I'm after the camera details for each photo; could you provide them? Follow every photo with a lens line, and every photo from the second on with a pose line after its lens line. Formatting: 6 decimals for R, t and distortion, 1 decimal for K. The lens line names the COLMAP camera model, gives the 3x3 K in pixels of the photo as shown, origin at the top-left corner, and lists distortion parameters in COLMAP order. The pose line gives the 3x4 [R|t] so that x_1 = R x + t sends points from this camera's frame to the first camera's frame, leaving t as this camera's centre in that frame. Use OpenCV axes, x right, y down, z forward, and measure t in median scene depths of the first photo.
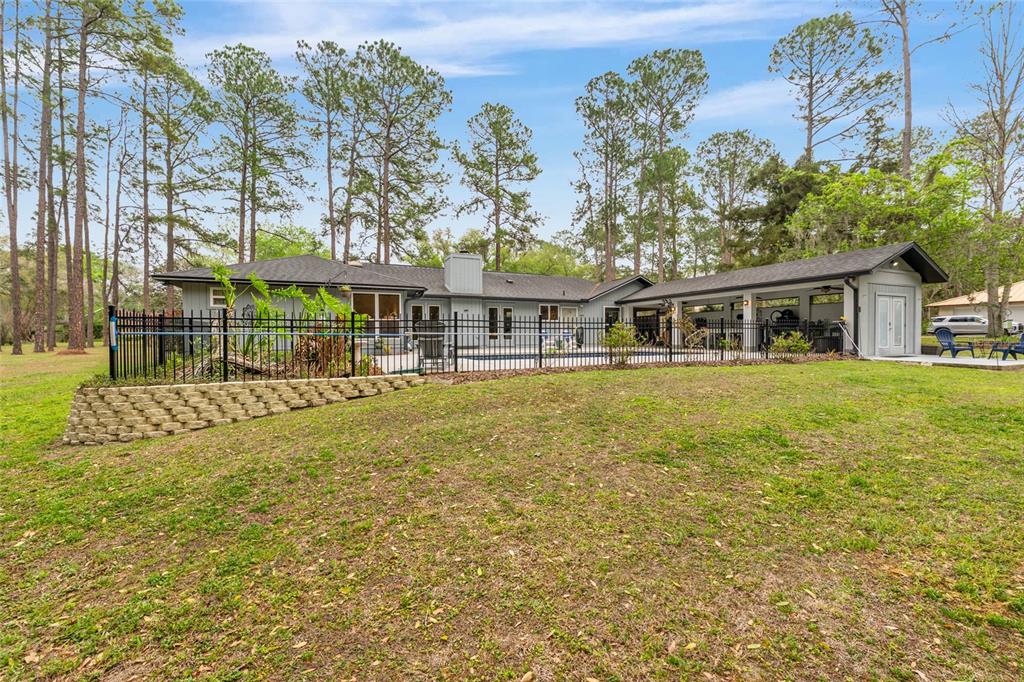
lens RADIAL K [[403.2, 0, 514.7], [0, 403.2, 342.0], [0, 0, 1]] dist [0.002587, 0.000067]
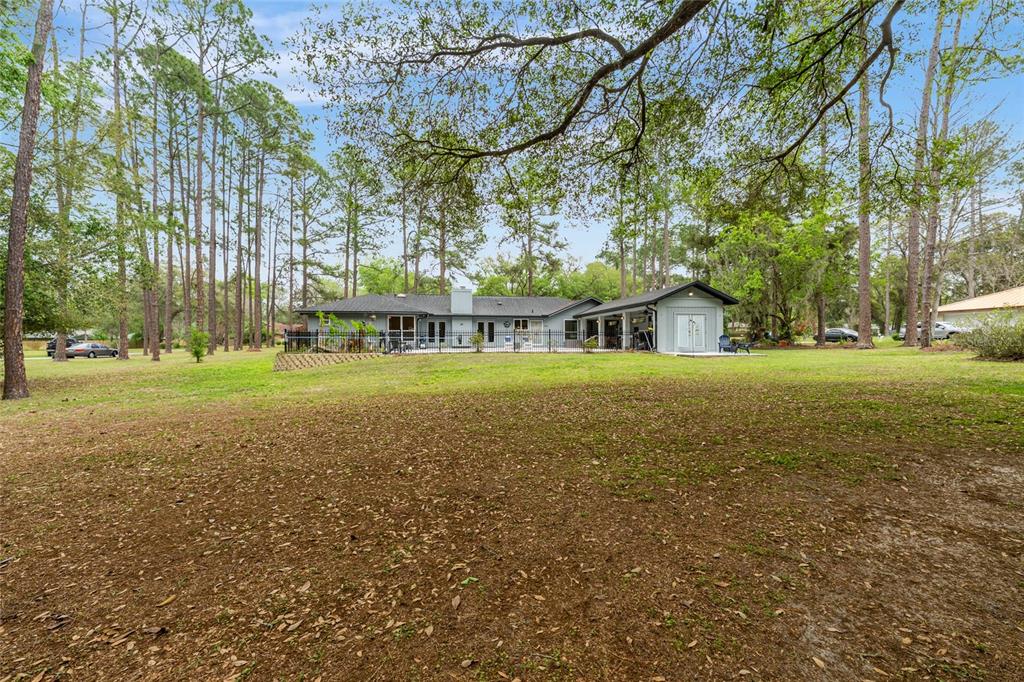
lens RADIAL K [[405.5, 0, 514.4], [0, 405.5, 343.7], [0, 0, 1]] dist [0.000943, 0.000065]
pose [[0.974135, 0.001682, -0.225960, 0.226592], [-0.004364, 0.999926, -0.011372, 0.008673], [0.225924, 0.012064, 0.974070, -0.264830]]
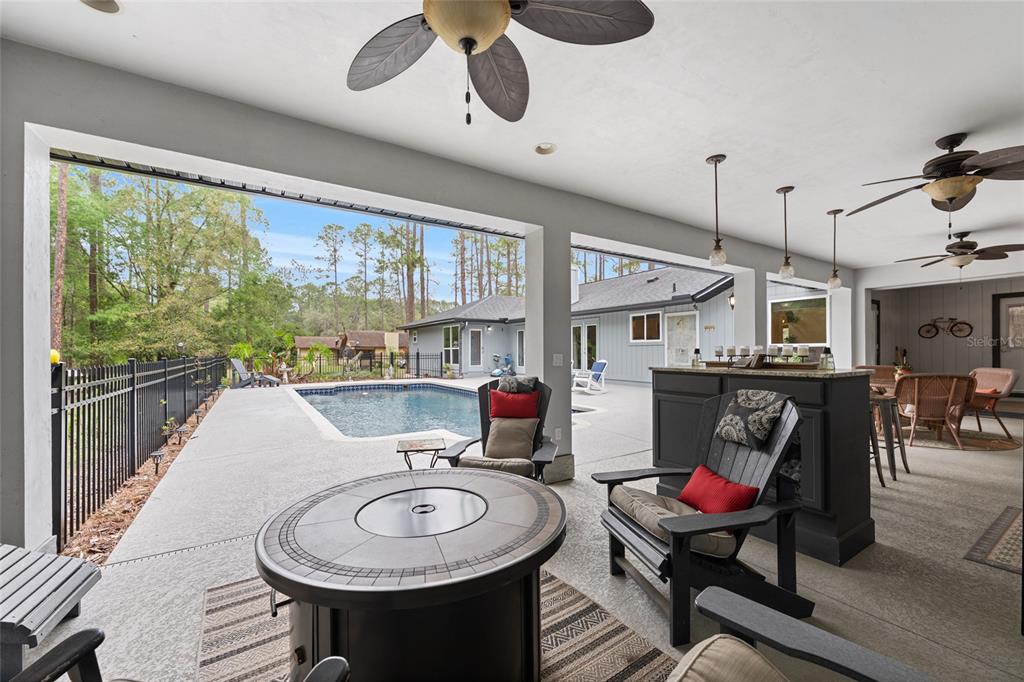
lens RADIAL K [[407.2, 0, 513.7], [0, 407.2, 345.7], [0, 0, 1]] dist [-0.000795, -0.000073]
pose [[0.136751, -0.005577, -0.990590, 0.357674], [-0.007206, 0.999952, -0.006625, -0.023396], [0.990579, 0.008044, 0.136704, 0.414596]]
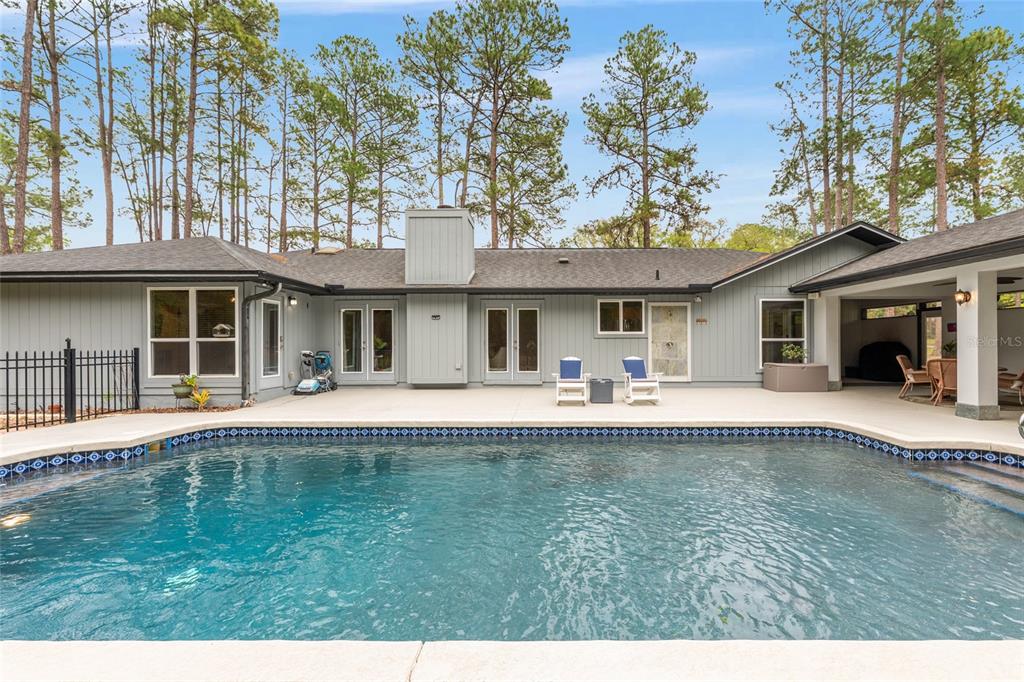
lens RADIAL K [[416.7, 0, 539.7], [0, 416.7, 339.8], [0, 0, 1]] dist [0.000138, 0.000115]
pose [[0.907364, -0.000508, -0.420346, 0.116852], [-0.007365, 0.999827, -0.017107, -0.020136], [0.420281, 0.018618, 0.907203, 0.285242]]
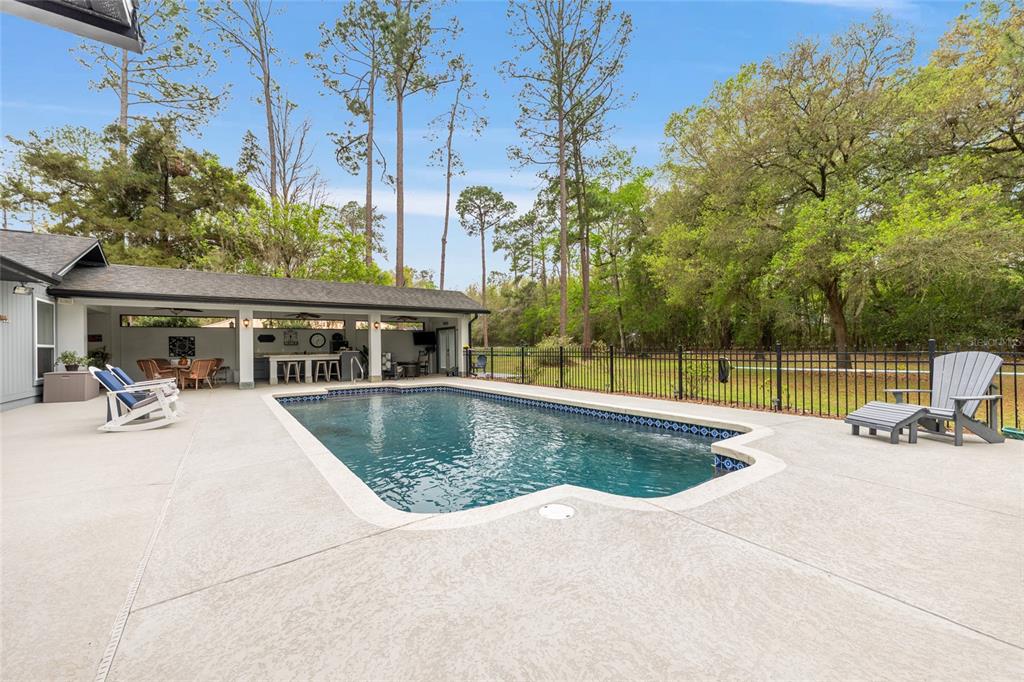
lens RADIAL K [[404.1, 0, 515.6], [0, 404.1, 347.9], [0, 0, 1]] dist [-0.000959, 0.000100]
pose [[-0.187579, 0.007148, 0.982223, -0.143341], [0.028707, 0.999586, -0.001792, -0.016742], [-0.981830, 0.027860, -0.187707, 0.378452]]
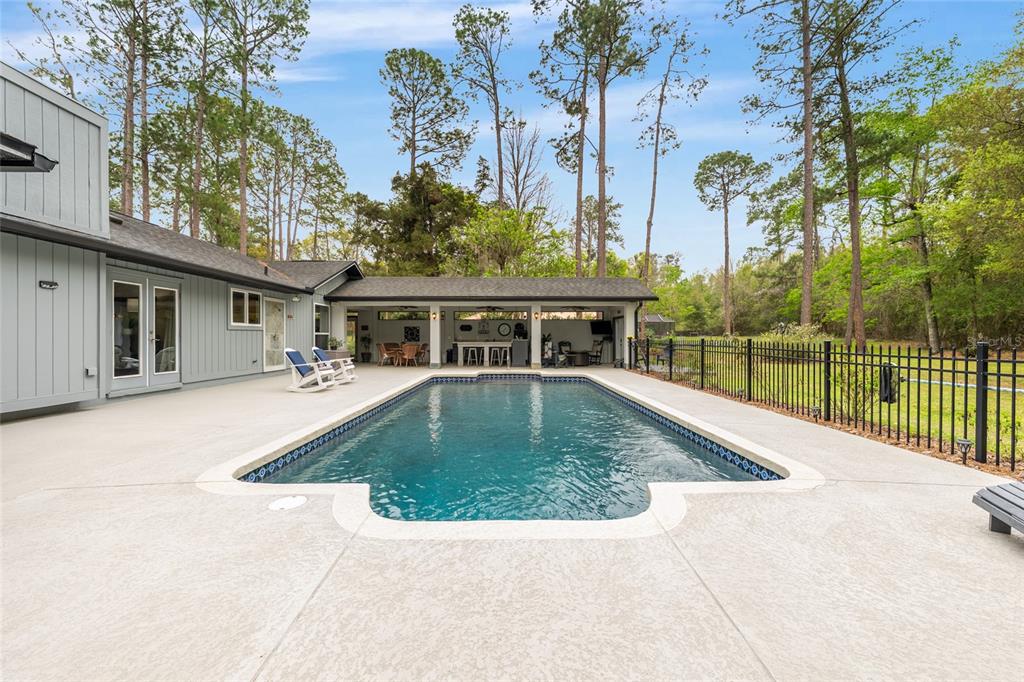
lens RADIAL K [[405.6, 0, 513.4], [0, 405.6, 339.1], [0, 0, 1]] dist [0.001322, 0.000209]
pose [[0.404826, 0.000584, 0.914393, -0.126690], [0.011223, 0.999921, -0.005607, -0.017045], [-0.914325, 0.012532, 0.404788, 0.293164]]
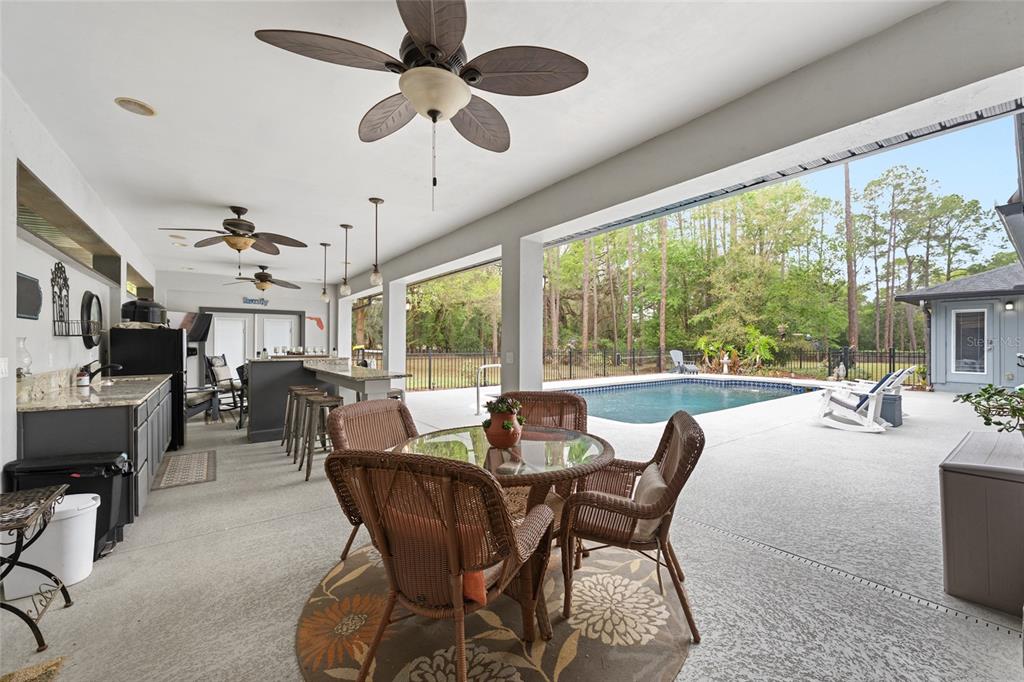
lens RADIAL K [[403.2, 0, 514.7], [0, 403.2, 342.0], [0, 0, 1]] dist [0.002587, 0.000067]
pose [[-0.977857, 0.002205, -0.209264, 0.239457], [-0.000310, 0.999928, 0.011988, -0.027199], [0.209275, 0.011787, -0.977786, 0.641408]]
